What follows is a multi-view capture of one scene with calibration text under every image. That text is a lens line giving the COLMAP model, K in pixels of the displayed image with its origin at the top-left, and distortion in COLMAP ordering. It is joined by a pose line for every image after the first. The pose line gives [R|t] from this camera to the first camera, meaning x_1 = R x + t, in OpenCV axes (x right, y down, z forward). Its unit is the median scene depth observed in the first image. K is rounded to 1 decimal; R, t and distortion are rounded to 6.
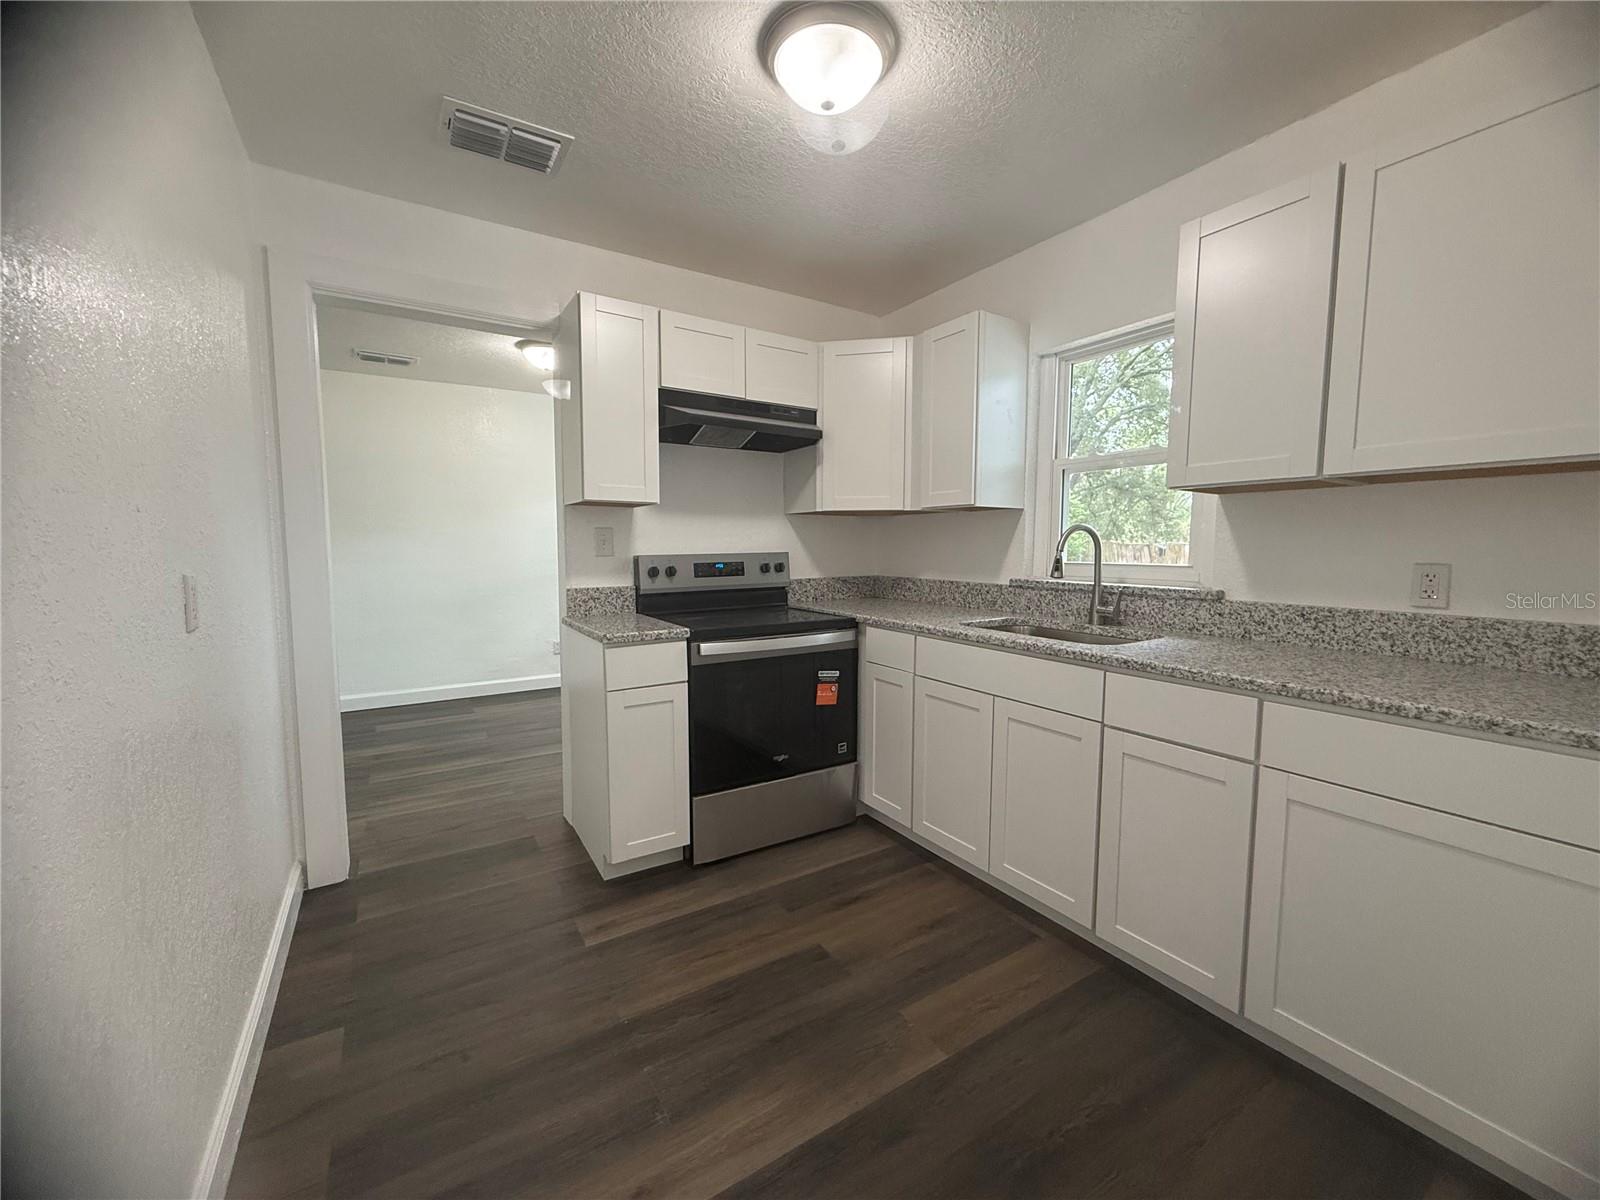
lens RADIAL K [[639.4, 0, 794.3], [0, 639.4, 602.2], [0, 0, 1]] dist [0.000068, 0.000952]
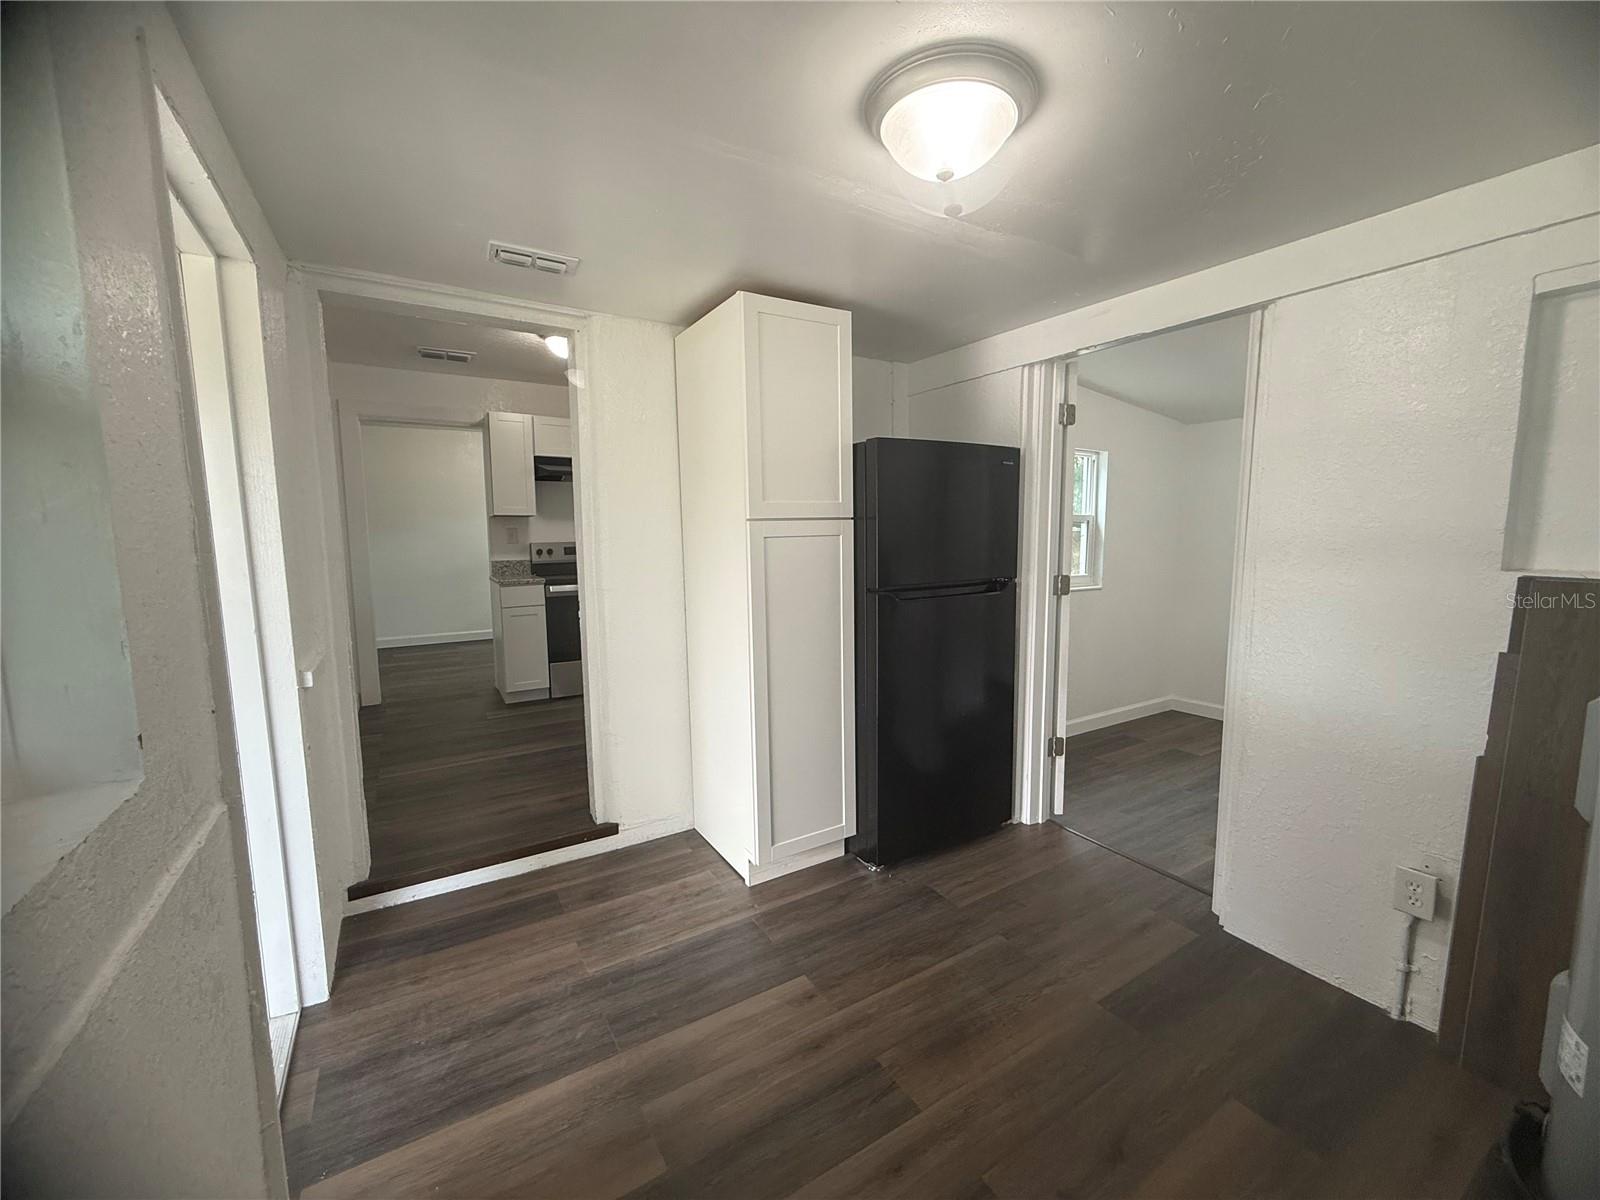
lens RADIAL K [[639.4, 0, 794.3], [0, 639.4, 602.2], [0, 0, 1]] dist [0.000068, 0.000952]
pose [[0.999682, -0.010279, -0.023013, 0.608724], [0.010636, 0.999824, 0.015455, 0.084455], [0.022850, -0.015695, 0.999616, -0.910973]]
